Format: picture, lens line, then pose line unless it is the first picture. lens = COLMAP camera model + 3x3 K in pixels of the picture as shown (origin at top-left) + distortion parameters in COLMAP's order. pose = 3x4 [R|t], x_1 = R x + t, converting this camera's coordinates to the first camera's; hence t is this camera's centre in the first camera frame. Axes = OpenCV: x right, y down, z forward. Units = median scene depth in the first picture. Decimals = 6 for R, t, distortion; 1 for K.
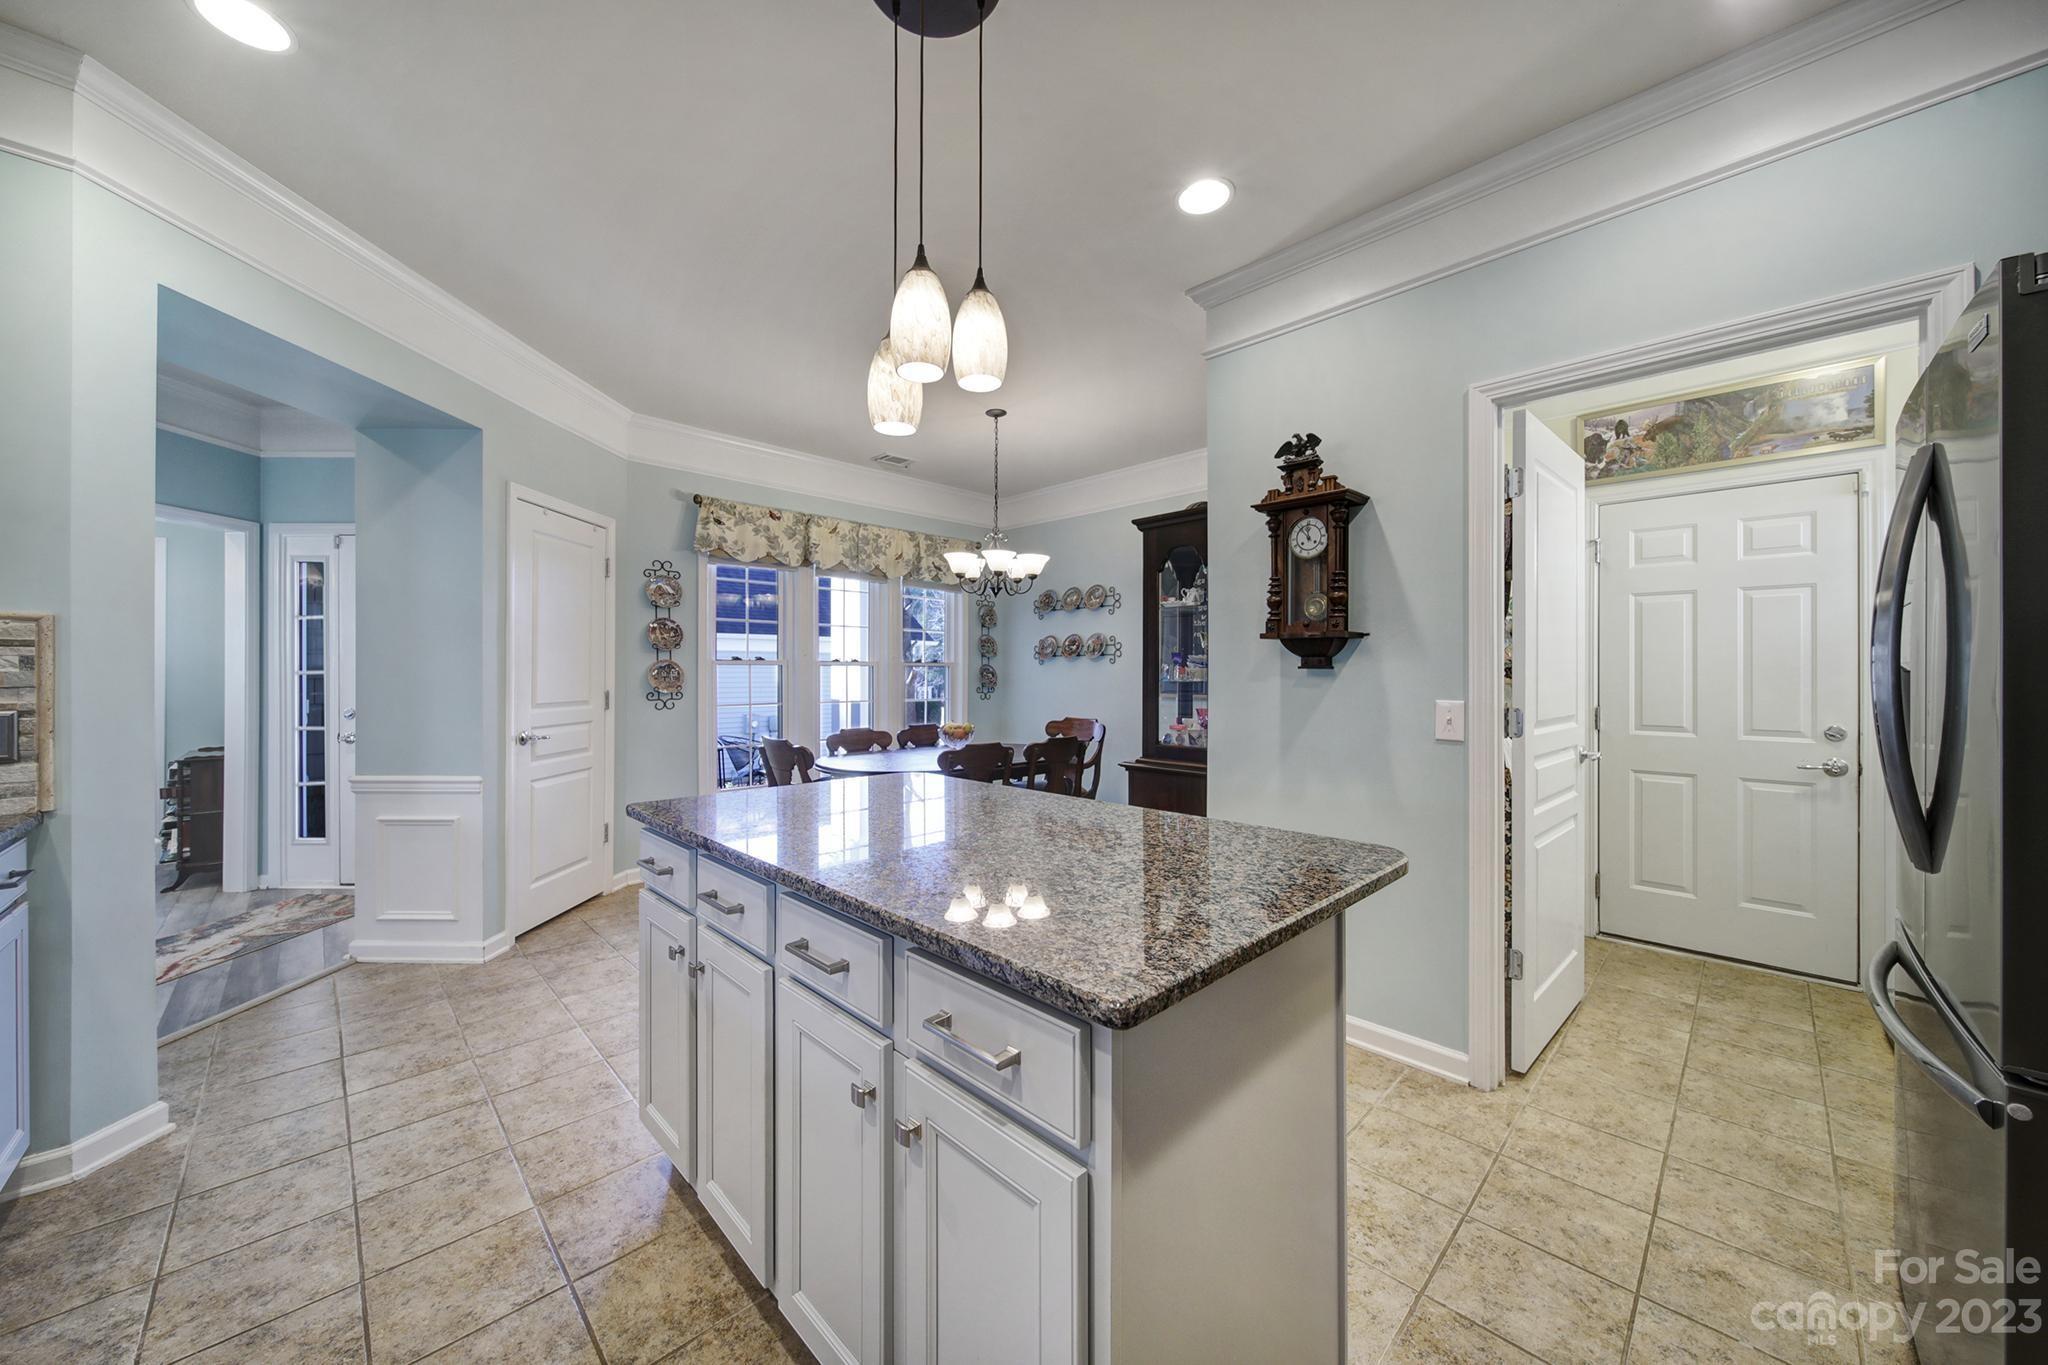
lens RADIAL K [[721.9, 0, 1013.1], [0, 721.9, 674.6], [0, 0, 1]] dist [0.001901, -0.001170]
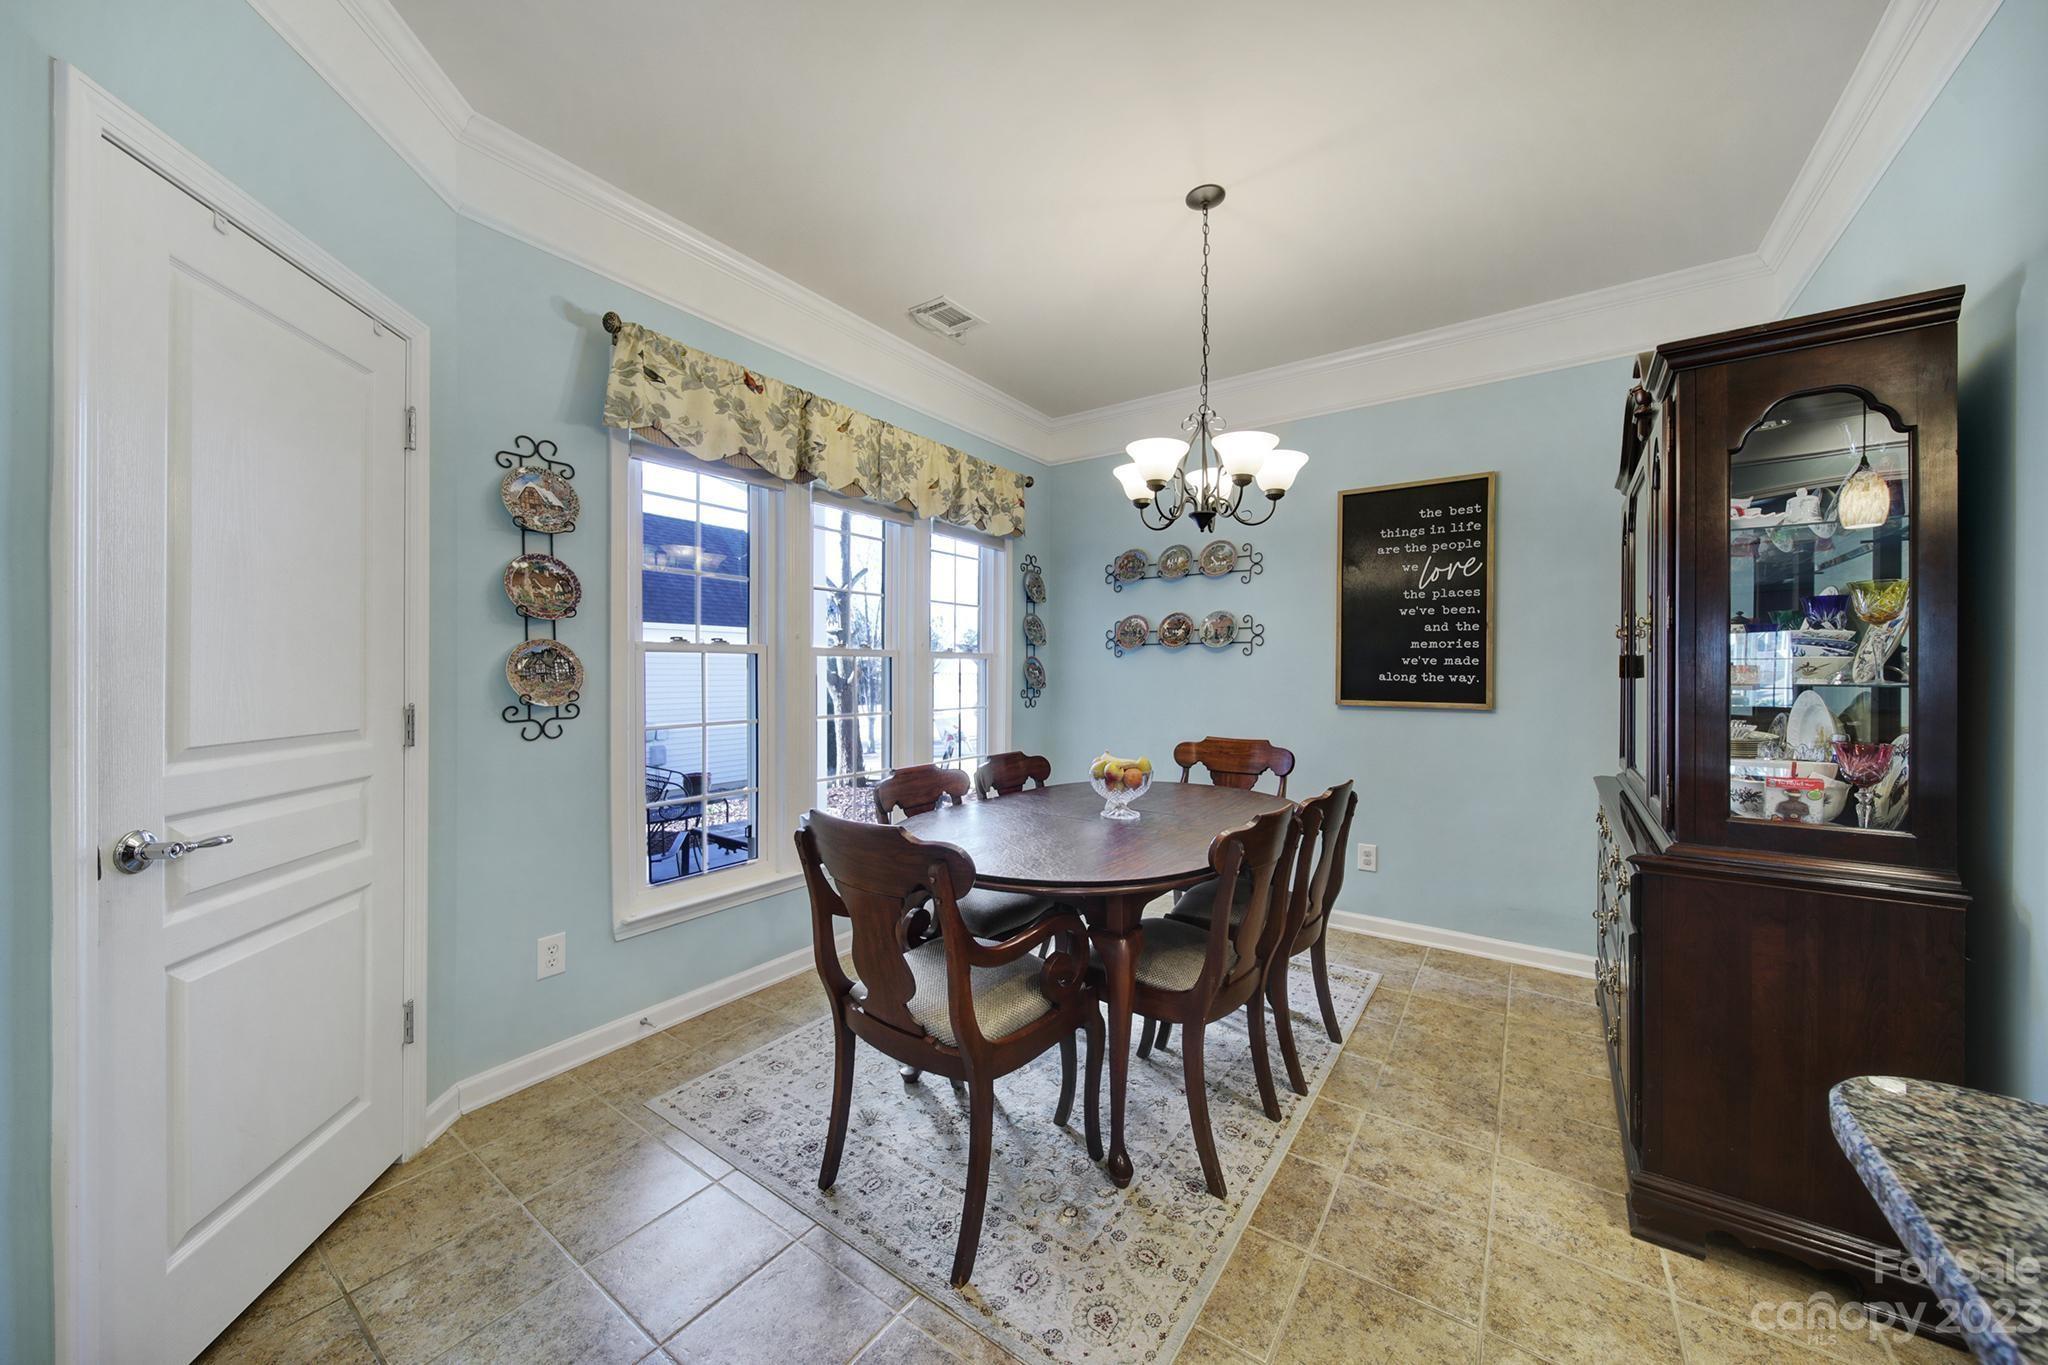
lens RADIAL K [[721.9, 0, 1010.6], [0, 721.9, 677.2], [0, 0, 1]] dist [0.001901, -0.001170]
pose [[0.984567, 0.000837, 0.175007, -0.257343], [-0.002021, 0.999976, 0.006590, 0.001370], [-0.174998, -0.006842, 0.984545, 0.463826]]
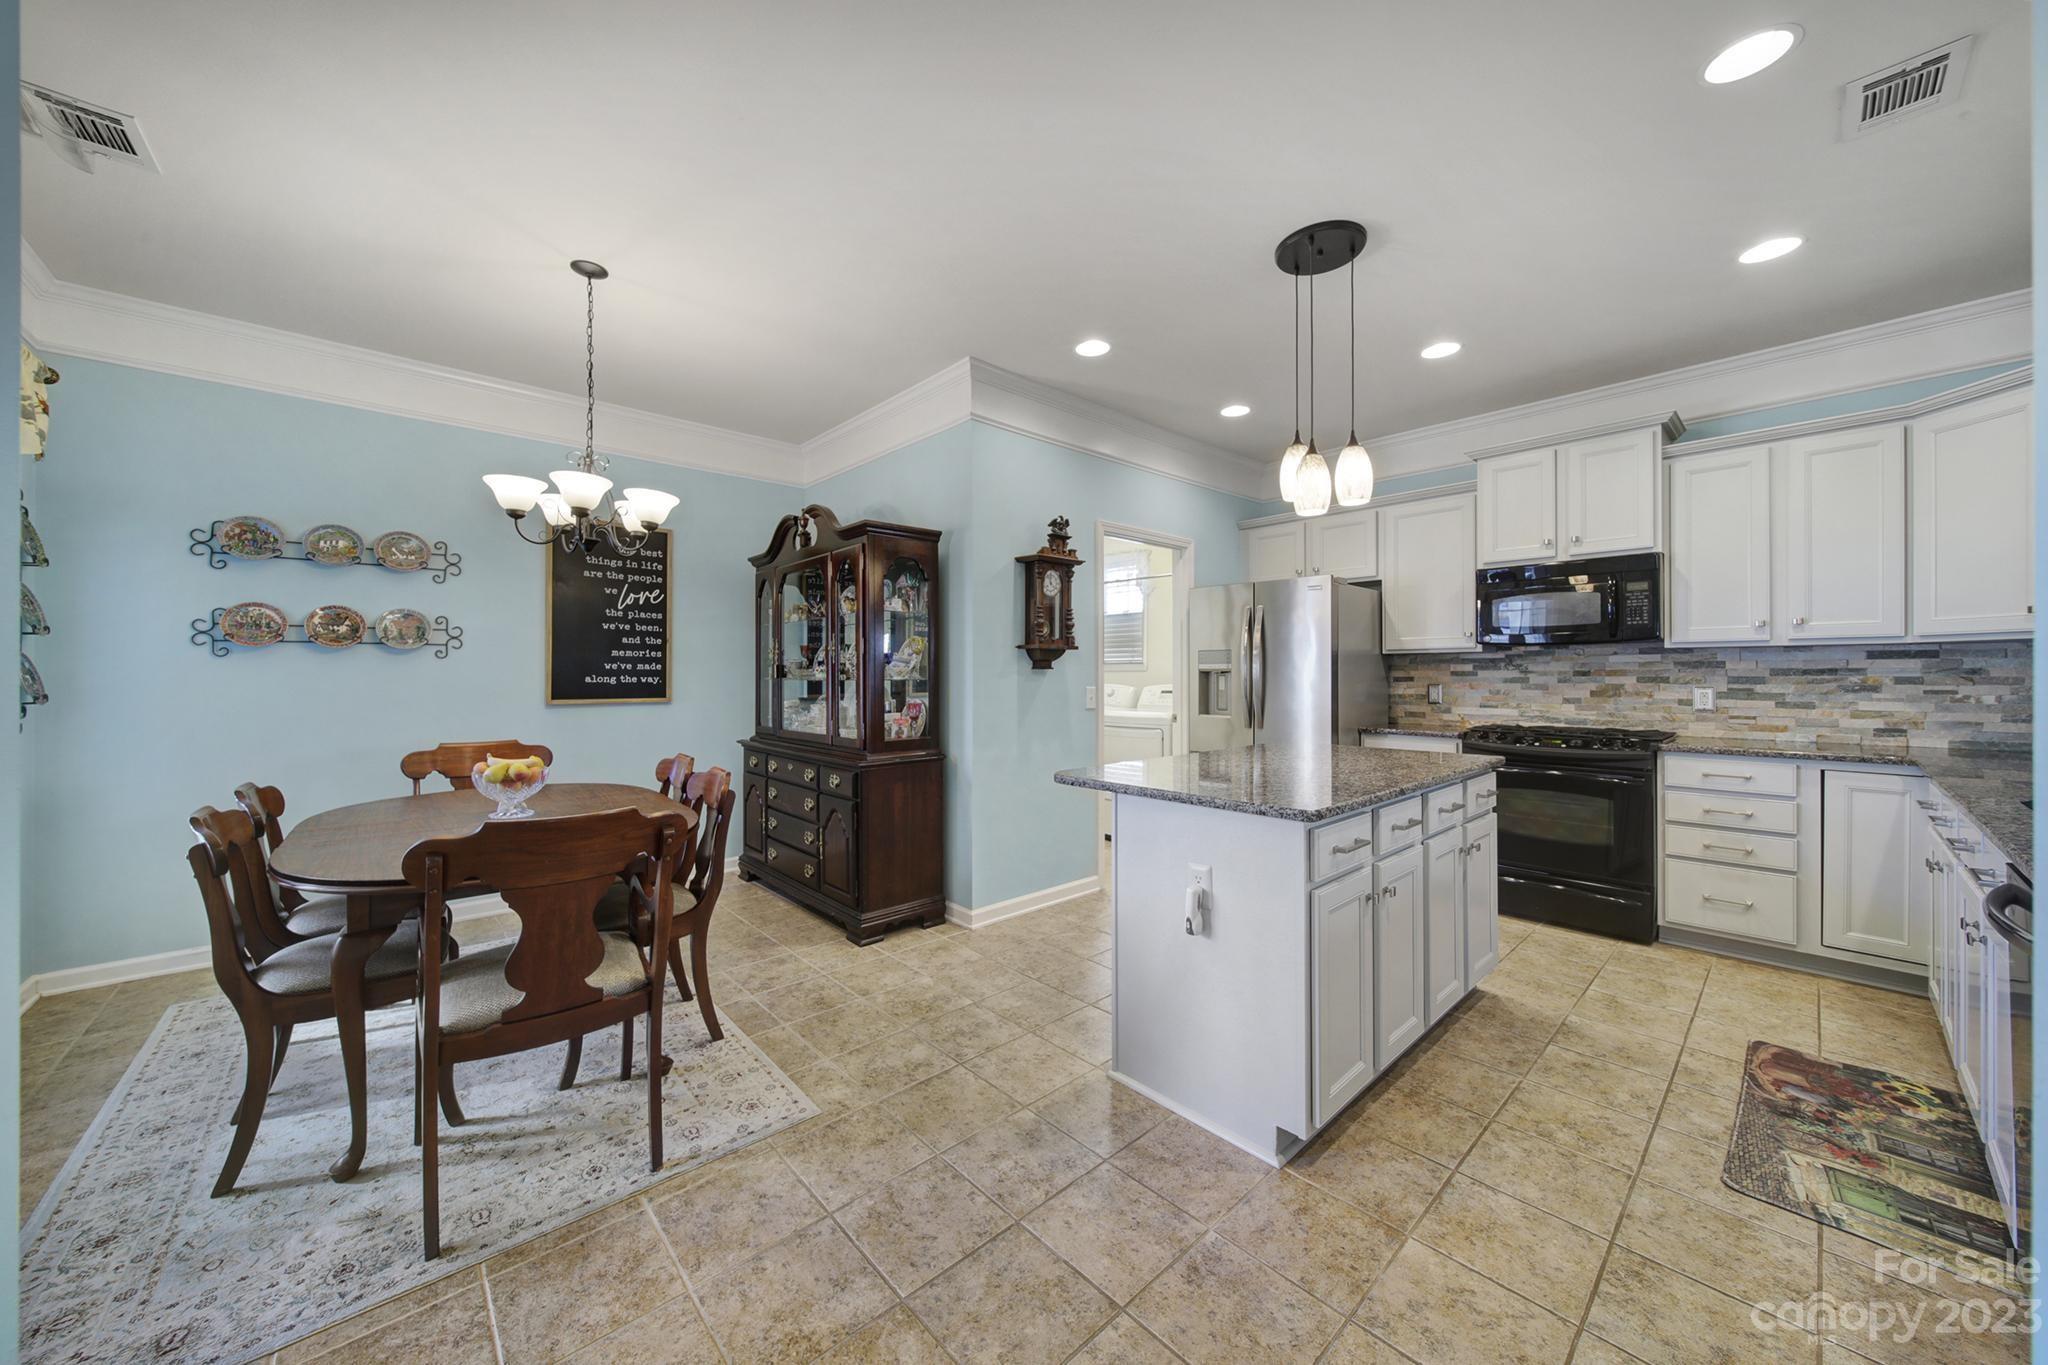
lens RADIAL K [[721.9, 0, 1019.4], [0, 721.9, 671.3], [0, 0, 1]] dist [0.001901, -0.001170]
pose [[0.041587, 0.004847, 0.999123, -0.630720], [0.003318, 0.999982, -0.004990, 0.001642], [-0.999129, 0.003523, 0.041570, 0.568847]]
